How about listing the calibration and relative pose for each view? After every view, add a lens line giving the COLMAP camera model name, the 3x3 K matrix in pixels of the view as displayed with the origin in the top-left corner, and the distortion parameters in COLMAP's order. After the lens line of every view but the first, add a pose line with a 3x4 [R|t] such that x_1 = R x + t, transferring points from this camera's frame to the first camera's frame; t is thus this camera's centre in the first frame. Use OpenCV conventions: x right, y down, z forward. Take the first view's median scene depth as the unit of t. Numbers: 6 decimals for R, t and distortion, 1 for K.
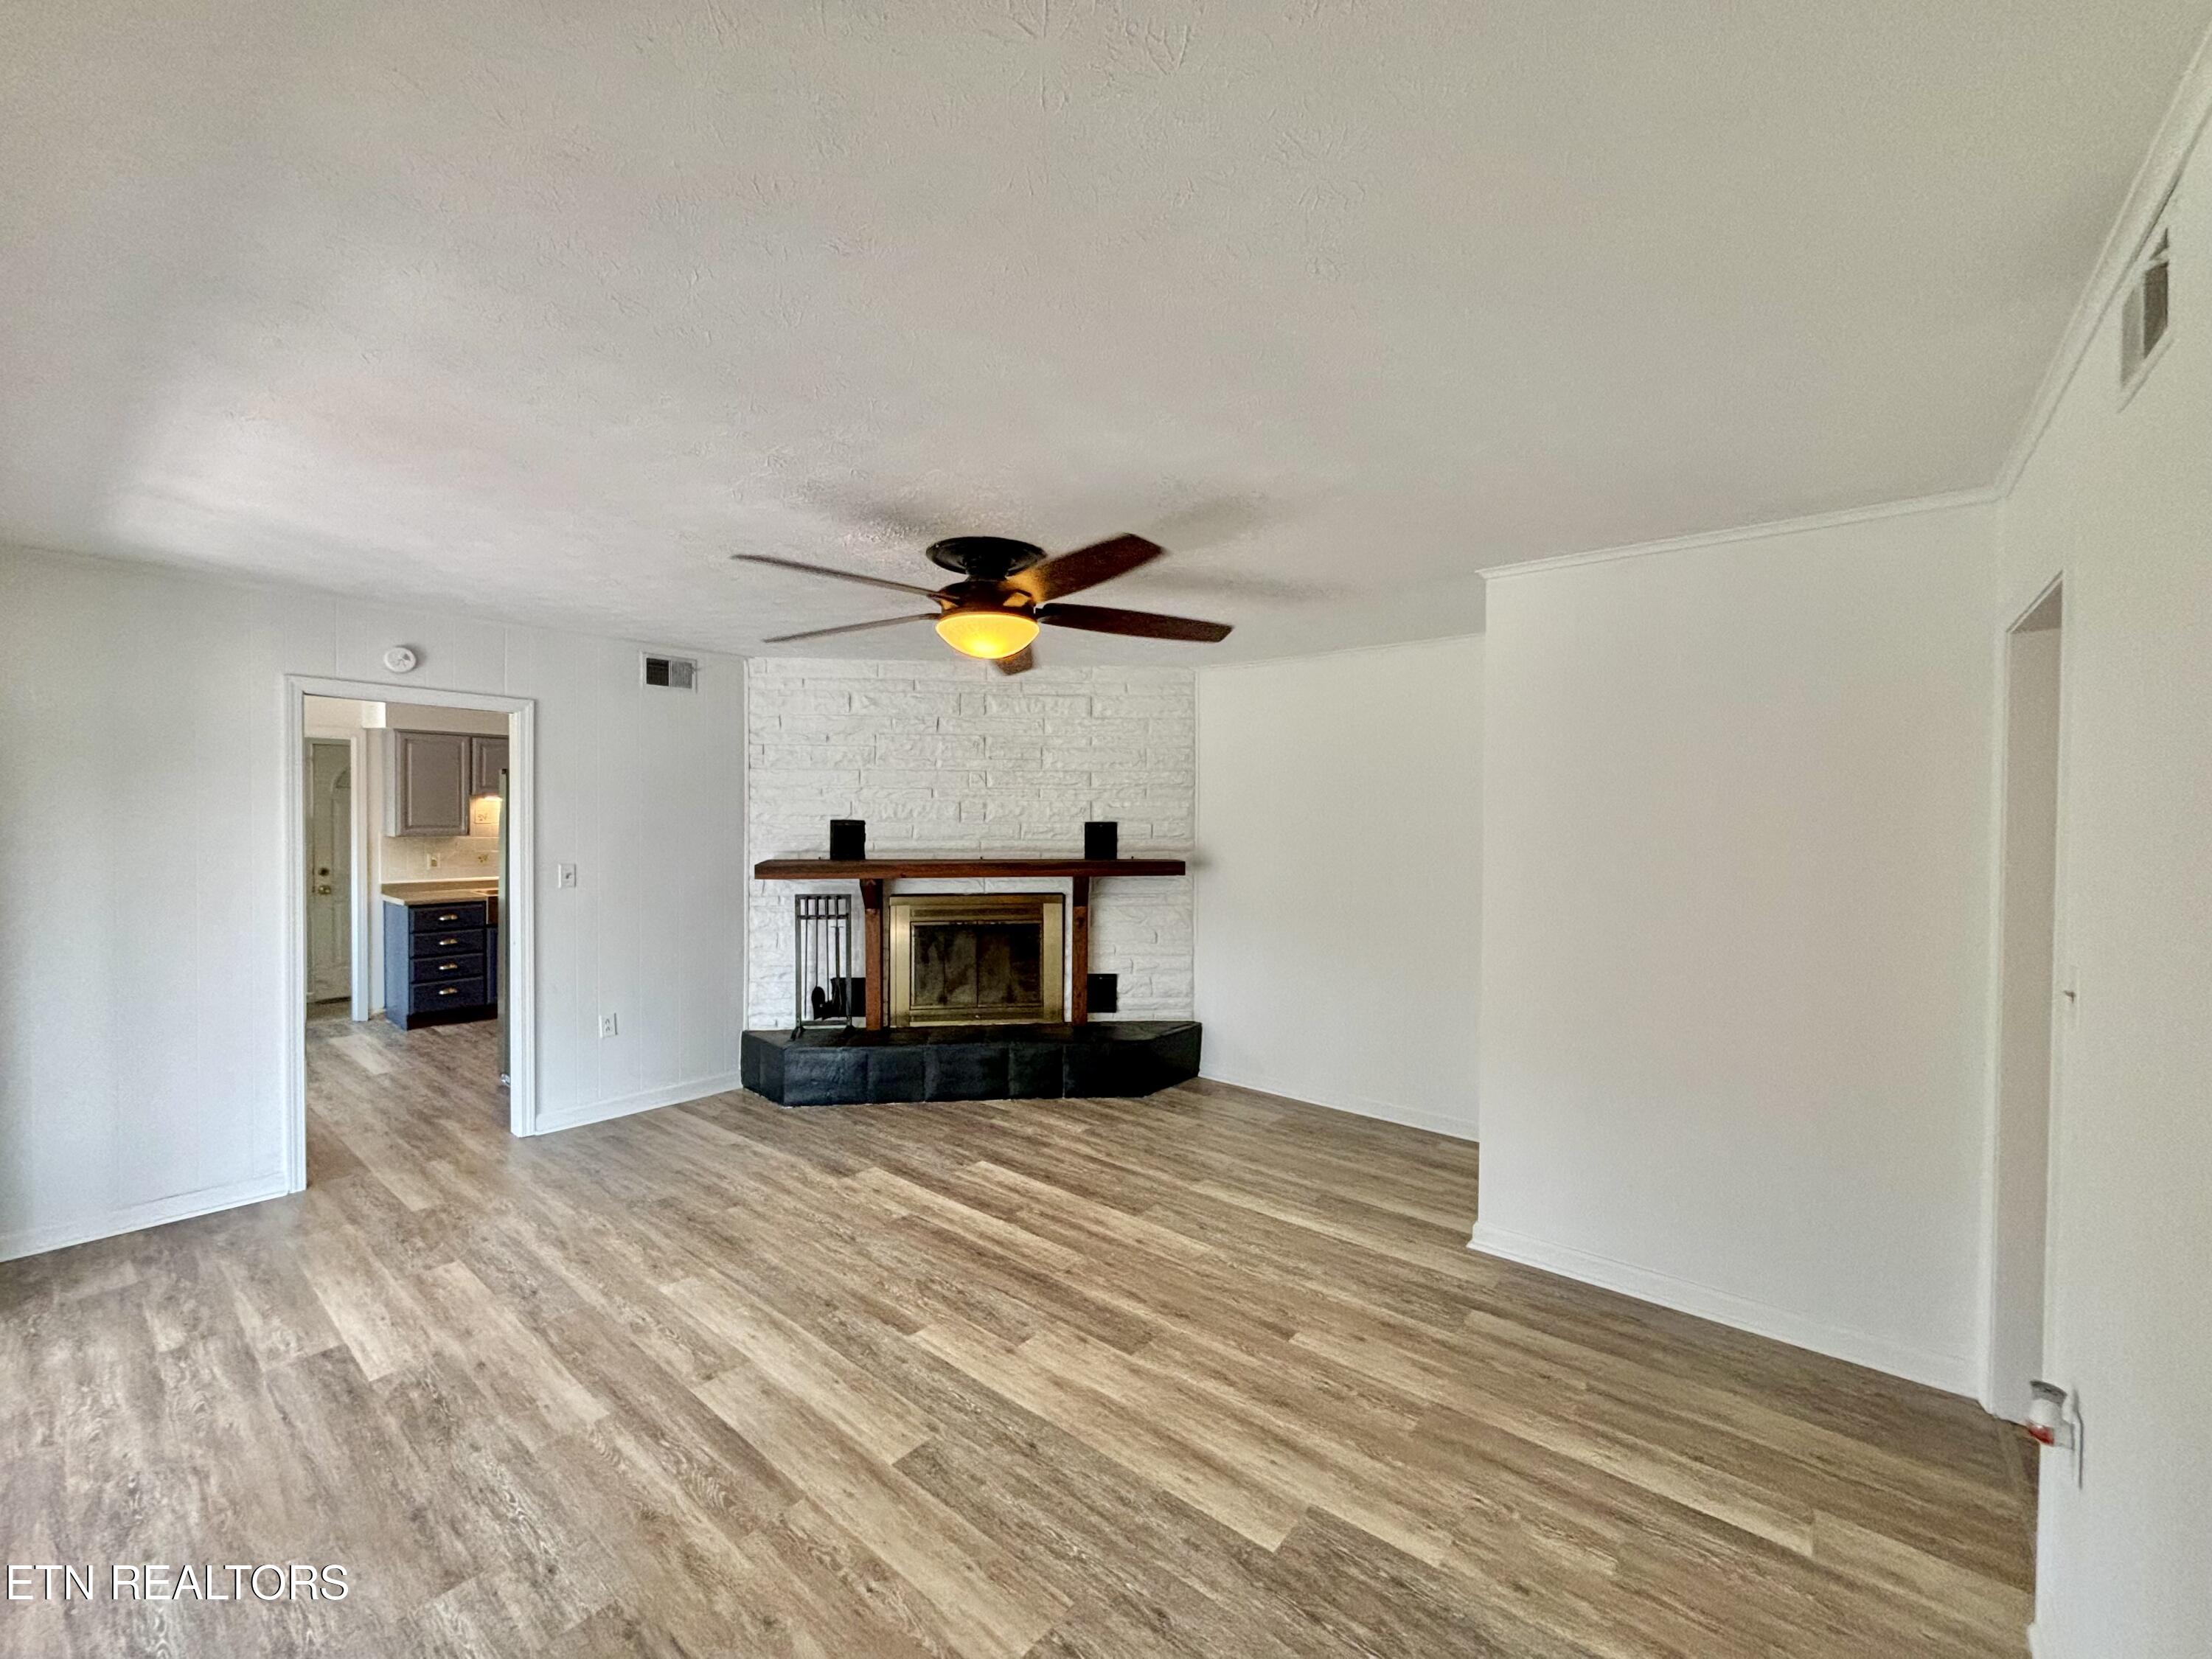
lens RADIAL K [[898.8, 0, 1102.9], [0, 898.8, 818.3], [0, 0, 1]] dist [0.001025, 0.003089]
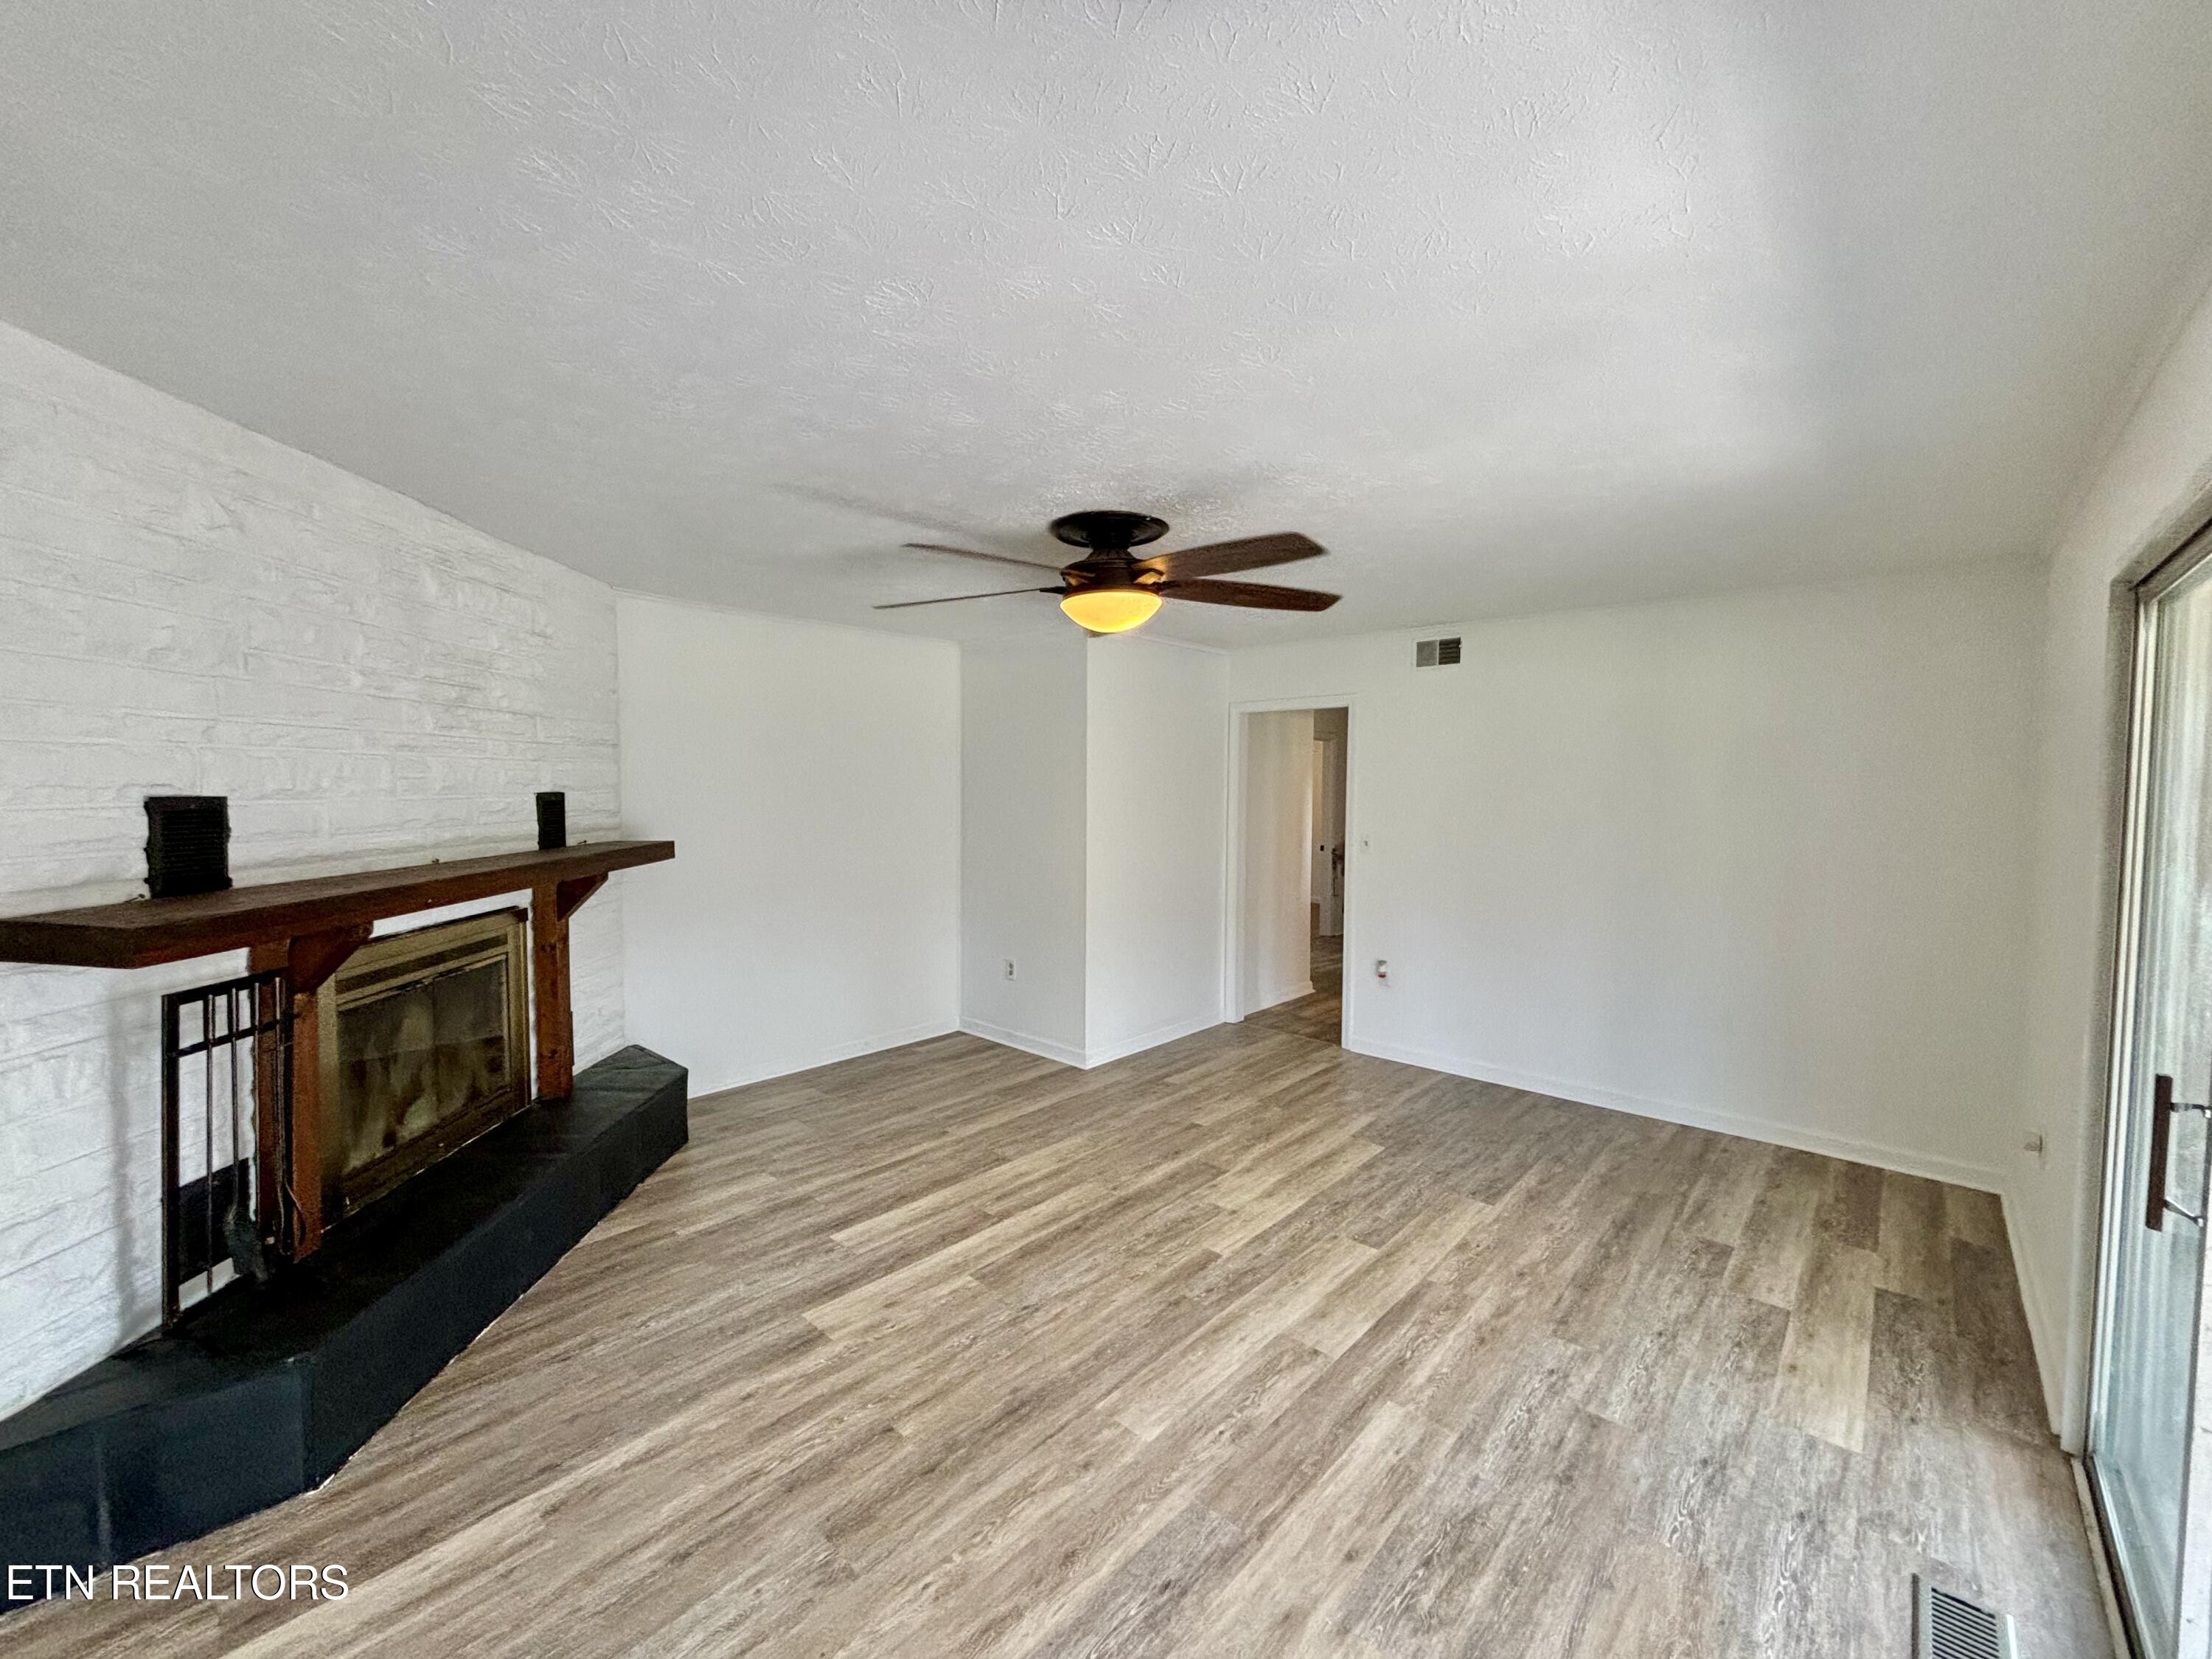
lens RADIAL K [[898.8, 0, 1100.2], [0, 898.8, 826.8], [0, 0, 1]] dist [0.001025, 0.003089]
pose [[0.044349, -0.052599, 0.997630, -1.162545], [-0.006188, 0.998579, 0.052924, -0.015436], [-0.998997, -0.008520, 0.043960, 0.980077]]
